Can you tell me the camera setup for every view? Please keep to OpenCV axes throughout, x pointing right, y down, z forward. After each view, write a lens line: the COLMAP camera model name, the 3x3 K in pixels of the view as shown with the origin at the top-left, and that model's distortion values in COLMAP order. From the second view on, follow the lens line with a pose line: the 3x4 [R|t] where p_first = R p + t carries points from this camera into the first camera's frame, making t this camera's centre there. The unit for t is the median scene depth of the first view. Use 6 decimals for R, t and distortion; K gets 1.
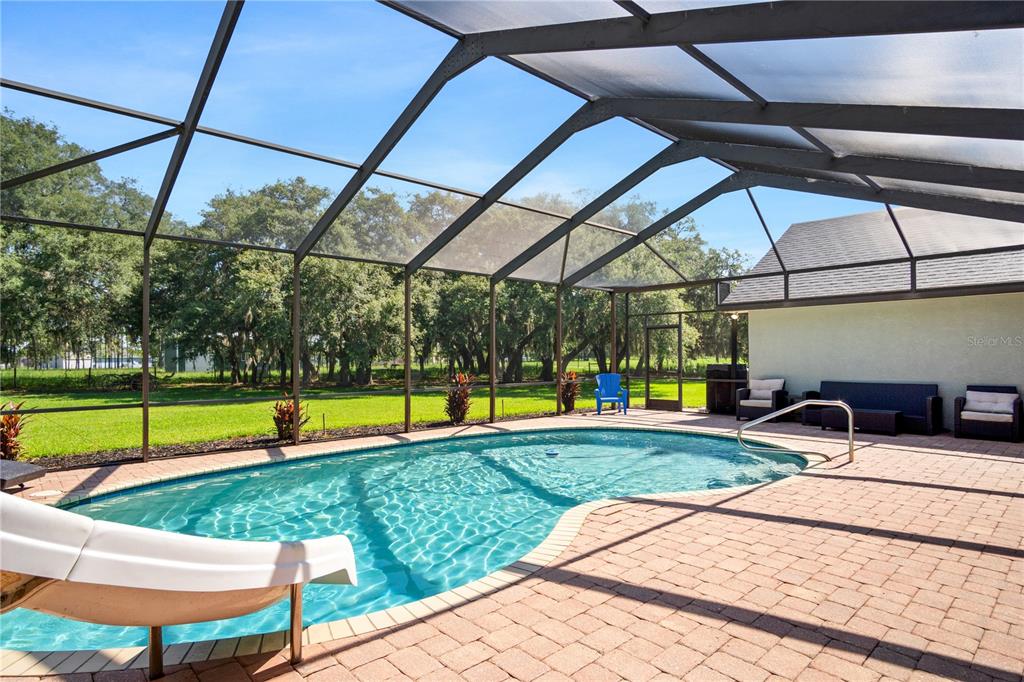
lens RADIAL K [[549.0, 0, 513.5], [0, 549.0, 348.7], [0, 0, 1]] dist [-0.009922, 0.002426]
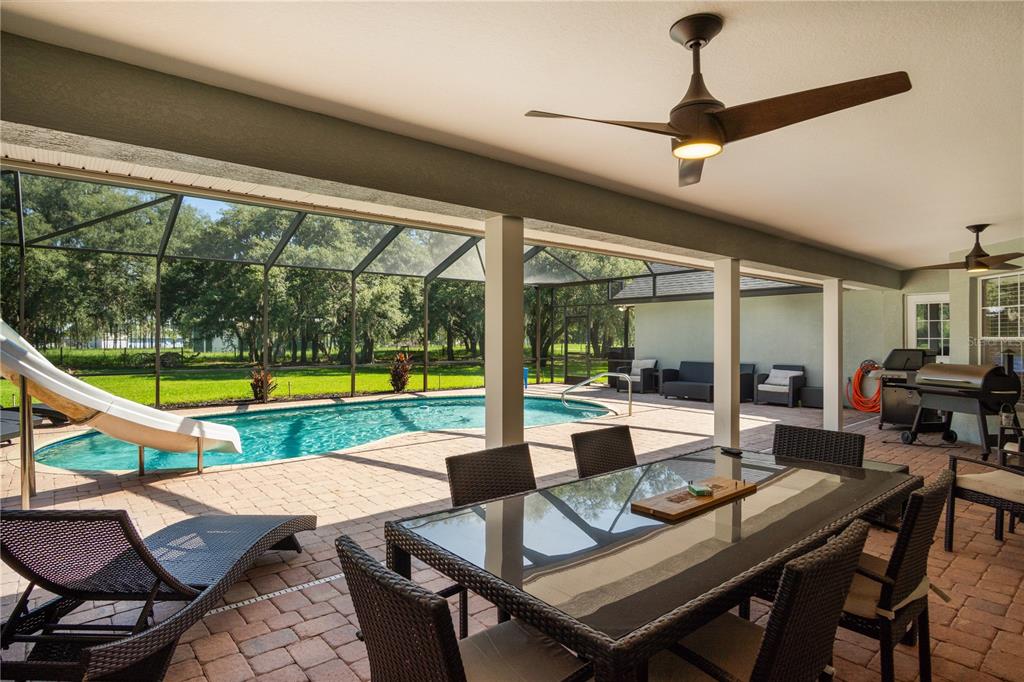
lens RADIAL K [[549.0, 0, 509.9], [0, 549.0, 334.9], [0, 0, 1]] dist [-0.009922, 0.002426]
pose [[0.998852, 0.004797, -0.047655, 0.089050], [-0.004452, 0.999963, 0.007329, -0.003489], [0.047688, -0.007108, 0.998837, -0.109312]]
